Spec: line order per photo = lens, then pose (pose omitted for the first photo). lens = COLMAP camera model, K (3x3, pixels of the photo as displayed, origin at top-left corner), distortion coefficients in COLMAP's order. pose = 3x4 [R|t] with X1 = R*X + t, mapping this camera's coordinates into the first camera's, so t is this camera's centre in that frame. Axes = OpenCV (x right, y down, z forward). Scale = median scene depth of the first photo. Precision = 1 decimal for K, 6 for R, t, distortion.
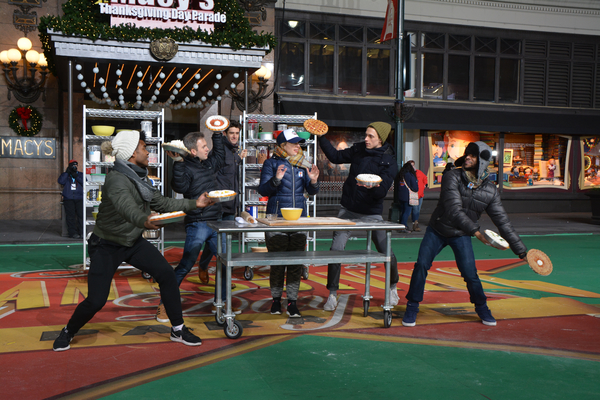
lens RADIAL K [[652.4, 0, 292.1], [0, 652.4, 195.2], [0, 0, 1]] dist [0.029330, 0.000000]
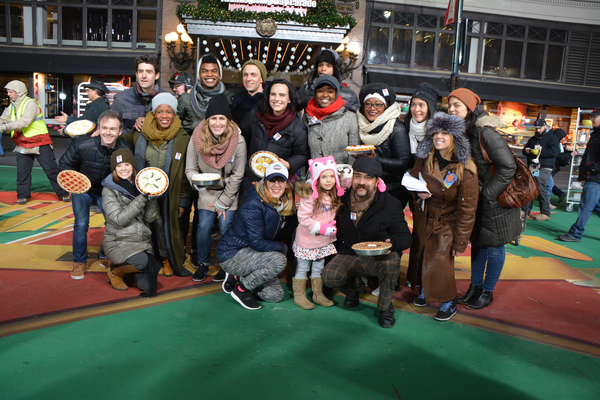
lens RADIAL K [[458.9, 0, 295.3], [0, 458.9, 201.6], [0, 0, 1]] dist [-0.161204, 0.105447]
pose [[0.975988, 0.076146, -0.204081, 0.051714], [-0.049007, 0.989648, 0.134888, -0.003973], [0.212240, -0.121648, 0.969616, 0.082020]]
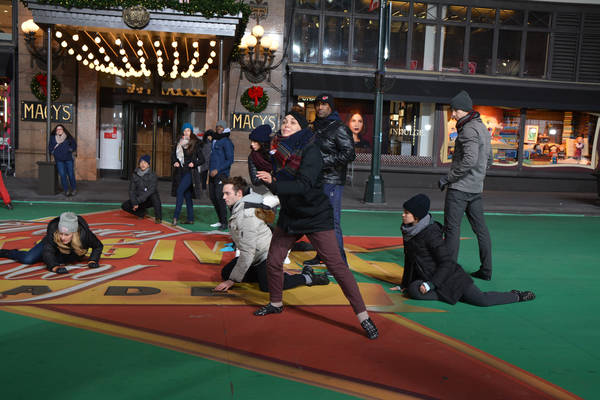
lens RADIAL K [[608.0, 0, 294.0], [0, 608.0, 198.0], [0, 0, 1]] dist [0.000051, 0.000000]
pose [[0.987943, 0.043632, -0.148542, 0.155708], [-0.035738, 0.997824, 0.055410, -0.000785], [0.150636, -0.049433, 0.987353, 0.059796]]
